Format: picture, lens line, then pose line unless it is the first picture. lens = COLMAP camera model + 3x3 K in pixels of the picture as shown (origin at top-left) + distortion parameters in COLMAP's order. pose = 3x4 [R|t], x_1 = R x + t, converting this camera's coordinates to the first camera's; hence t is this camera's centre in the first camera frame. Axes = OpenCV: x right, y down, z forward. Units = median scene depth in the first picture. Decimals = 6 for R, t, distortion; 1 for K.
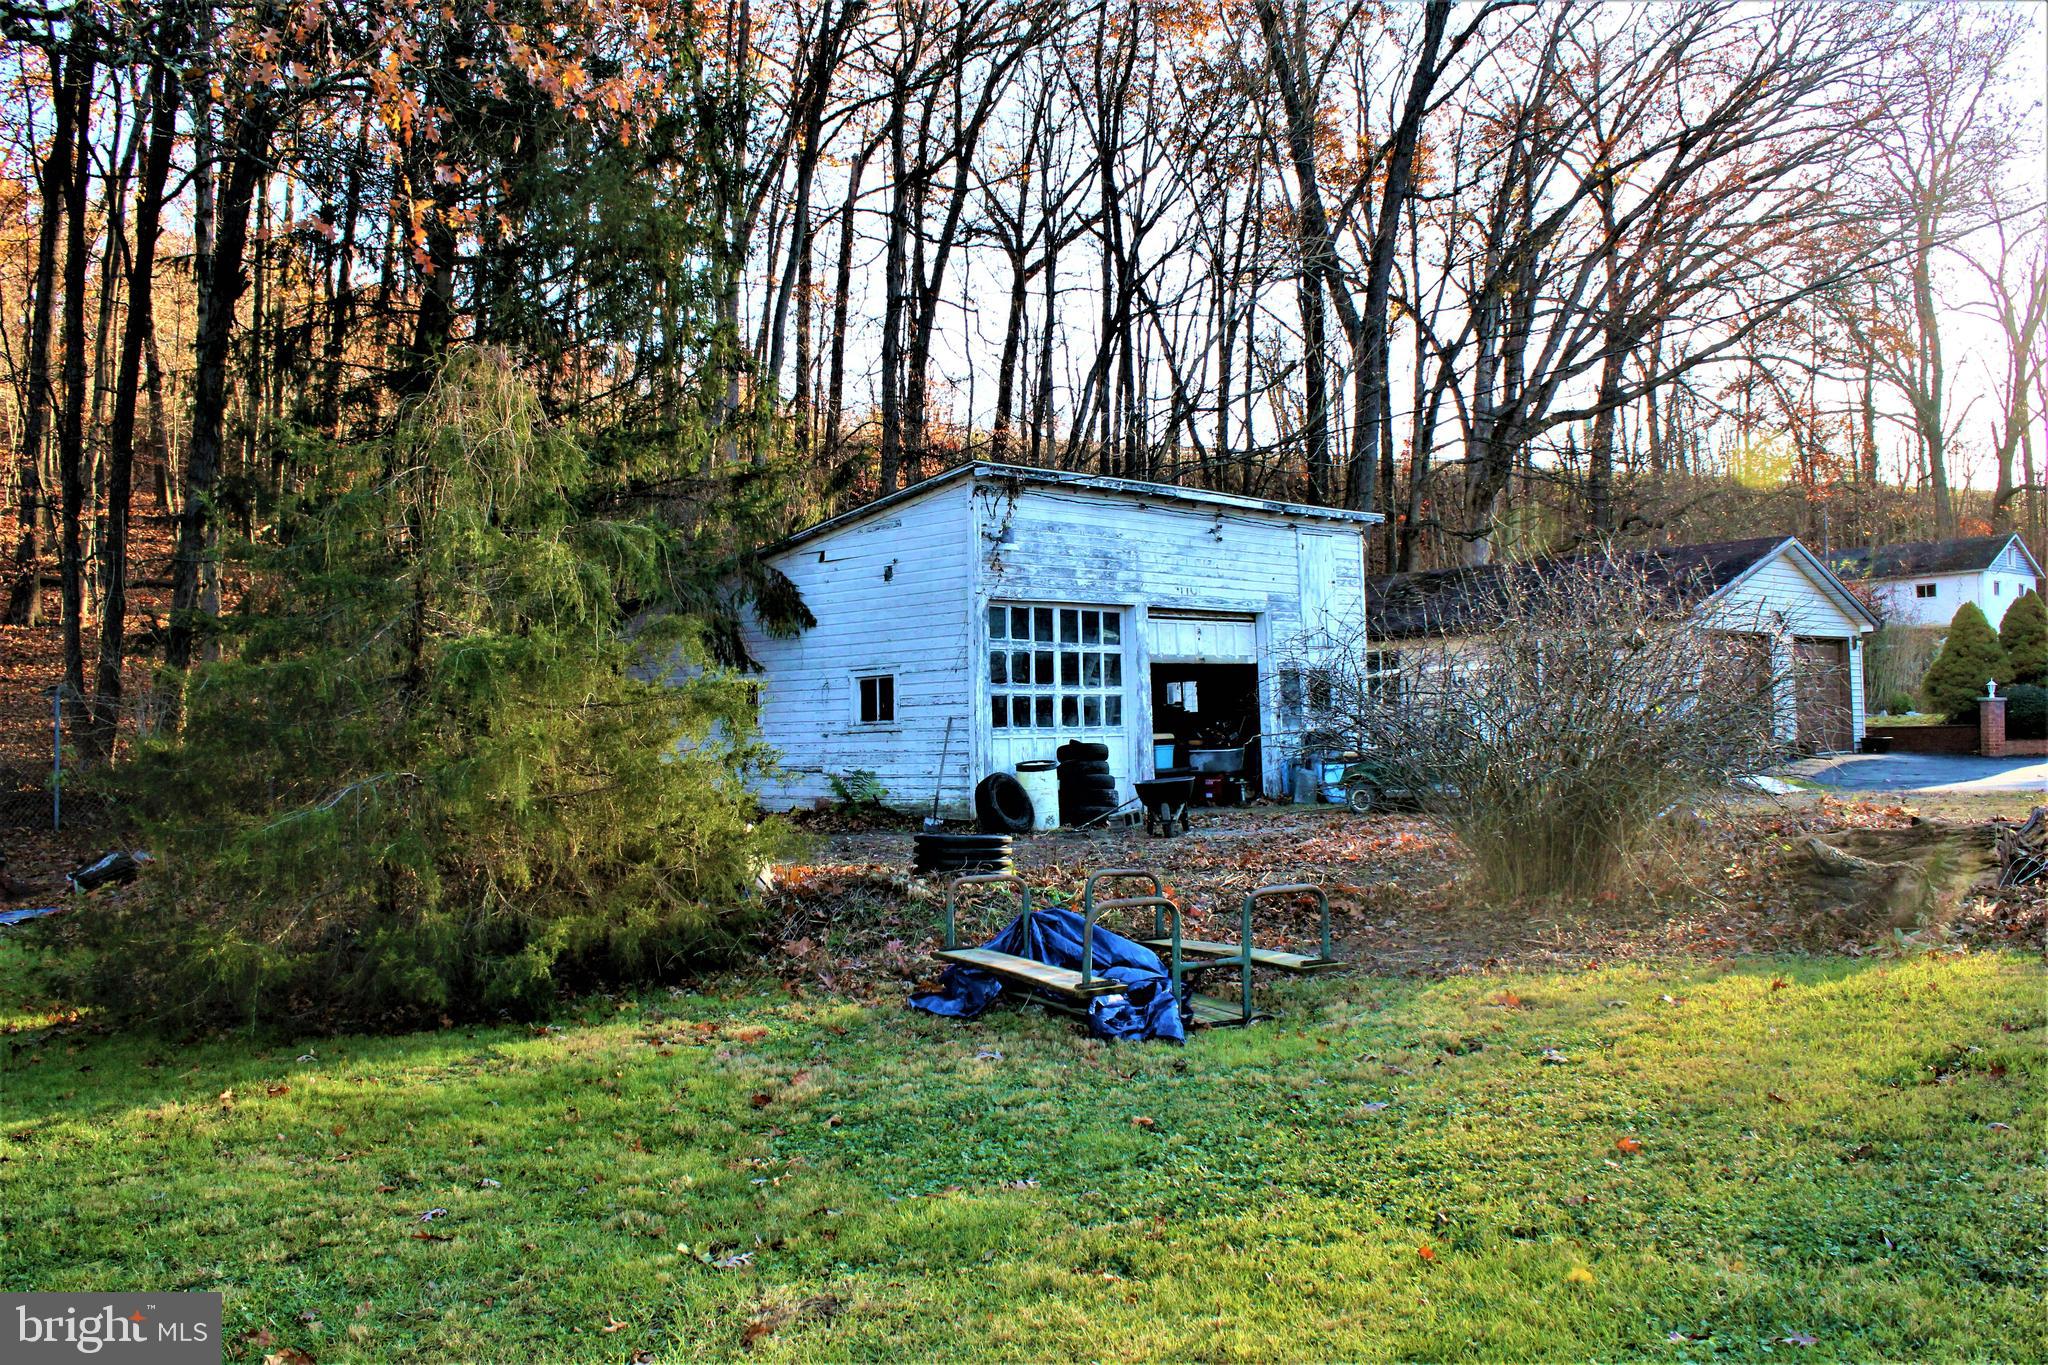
lens RADIAL K [[1705.7, 0, 1013.6], [0, 1705.7, 683.9], [0, 0, 1]] dist [-0.154688, 0.156082]
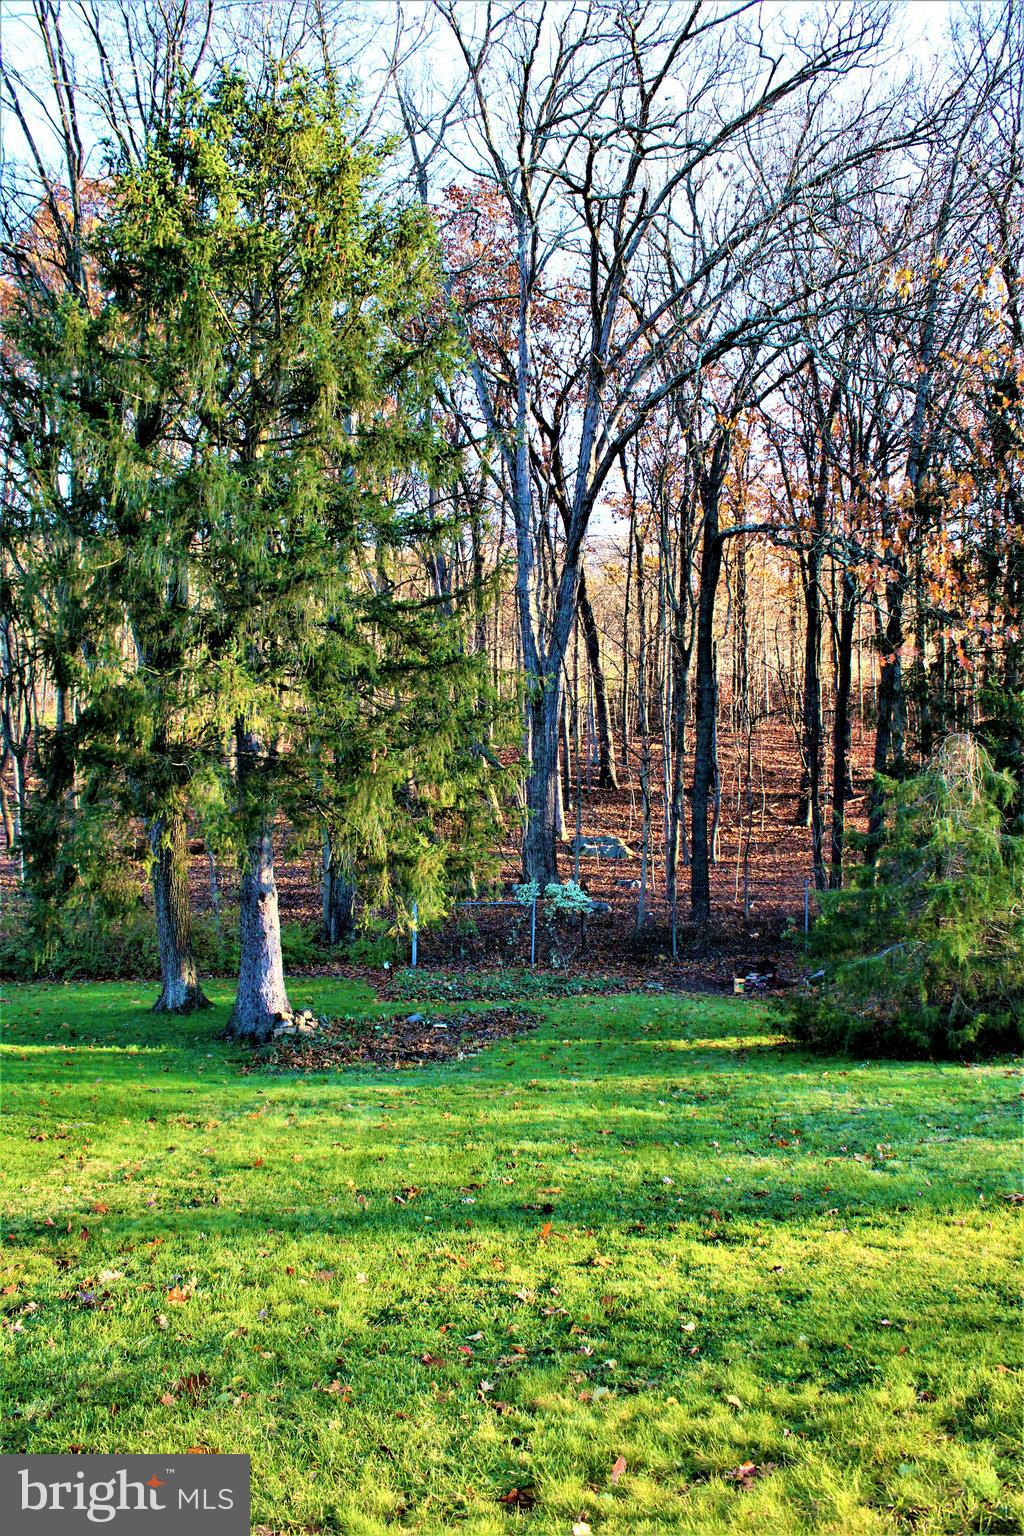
lens RADIAL K [[1279.3, 0, 512.1], [0, 1279.3, 773.8], [0, 0, 1]] dist [-0.154688, 0.156082]
pose [[0.706935, -0.034715, -0.706426, 0.440713], [-0.003142, 0.998631, -0.052219, -0.081102], [0.707272, 0.039135, 0.705858, -0.555937]]
